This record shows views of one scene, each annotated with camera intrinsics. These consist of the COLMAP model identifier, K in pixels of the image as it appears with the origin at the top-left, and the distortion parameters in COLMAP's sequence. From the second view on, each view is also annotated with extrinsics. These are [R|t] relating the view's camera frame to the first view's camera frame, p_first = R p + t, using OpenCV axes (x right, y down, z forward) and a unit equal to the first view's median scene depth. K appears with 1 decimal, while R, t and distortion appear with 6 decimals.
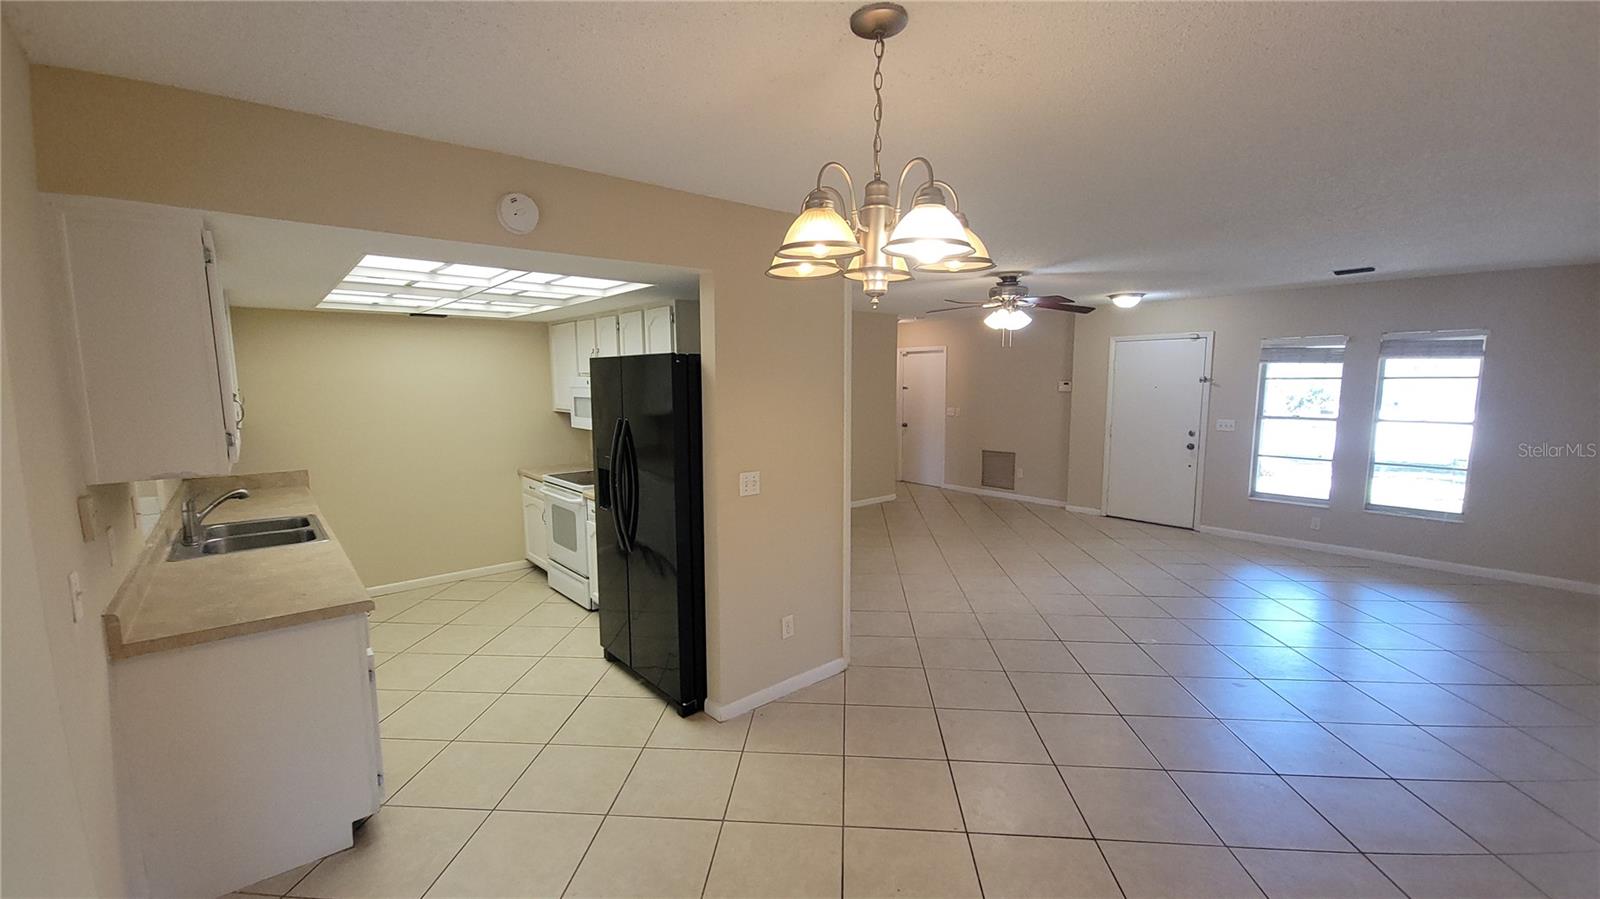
lens RADIAL K [[643.5, 0, 798.3], [0, 643.5, 452.7], [0, 0, 1]] dist [0.006224, -0.002089]
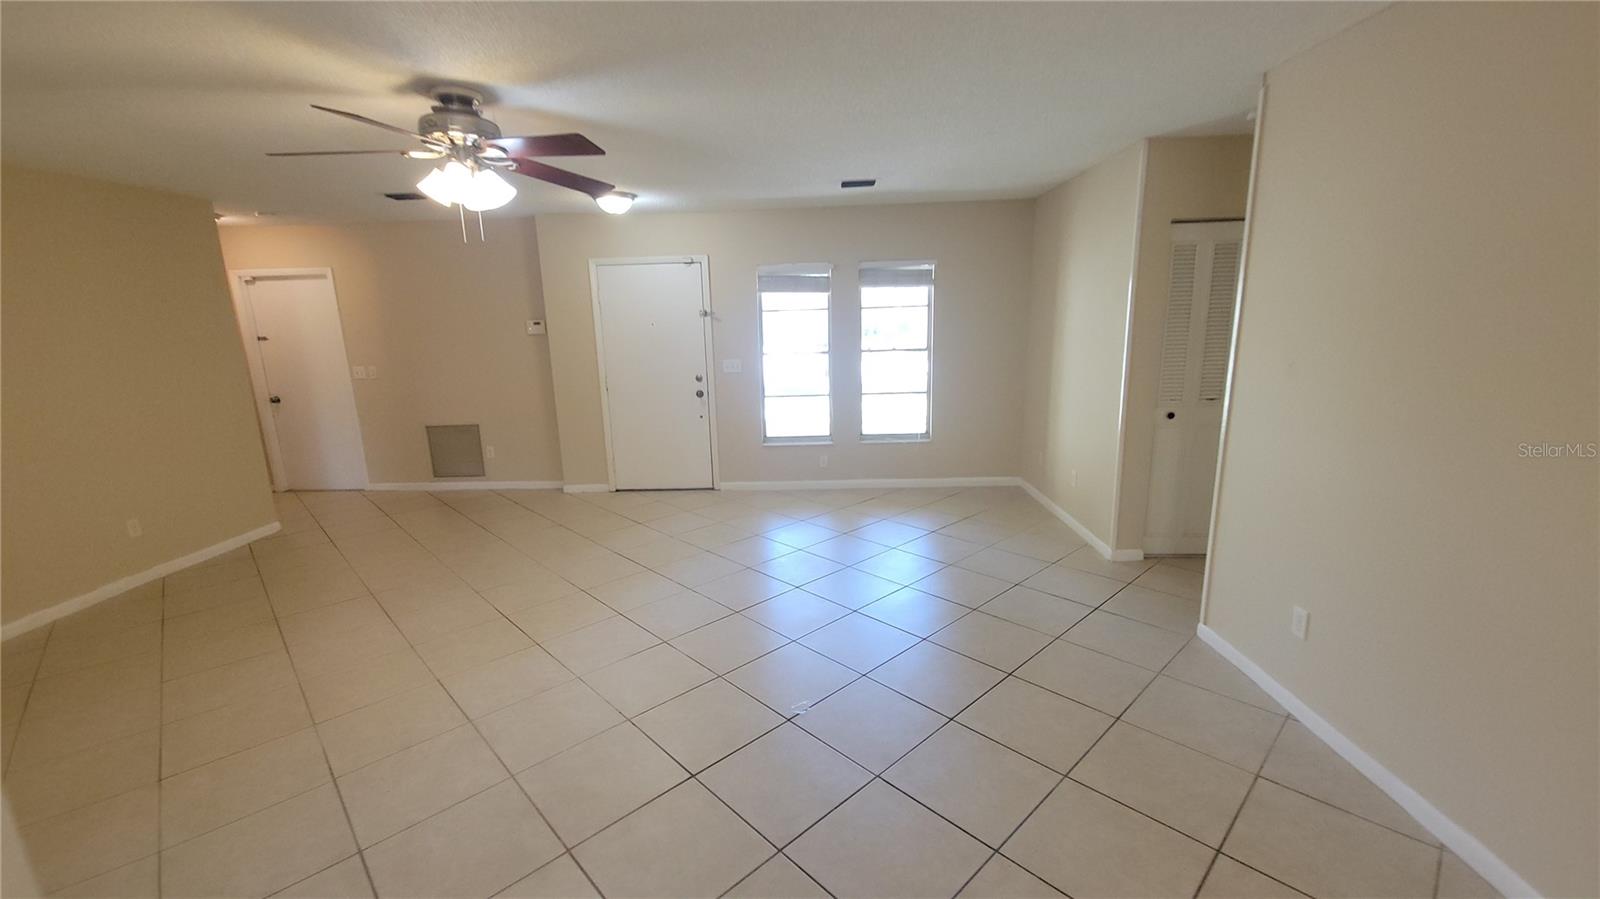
lens RADIAL K [[643.5, 0, 797.9], [0, 643.5, 454.3], [0, 0, 1]] dist [0.006224, -0.002089]
pose [[0.670722, -0.171116, 0.721700, 0.075235], [0.109420, 0.985205, 0.131903, -0.030676], [-0.733593, -0.009501, 0.679522, 0.352055]]
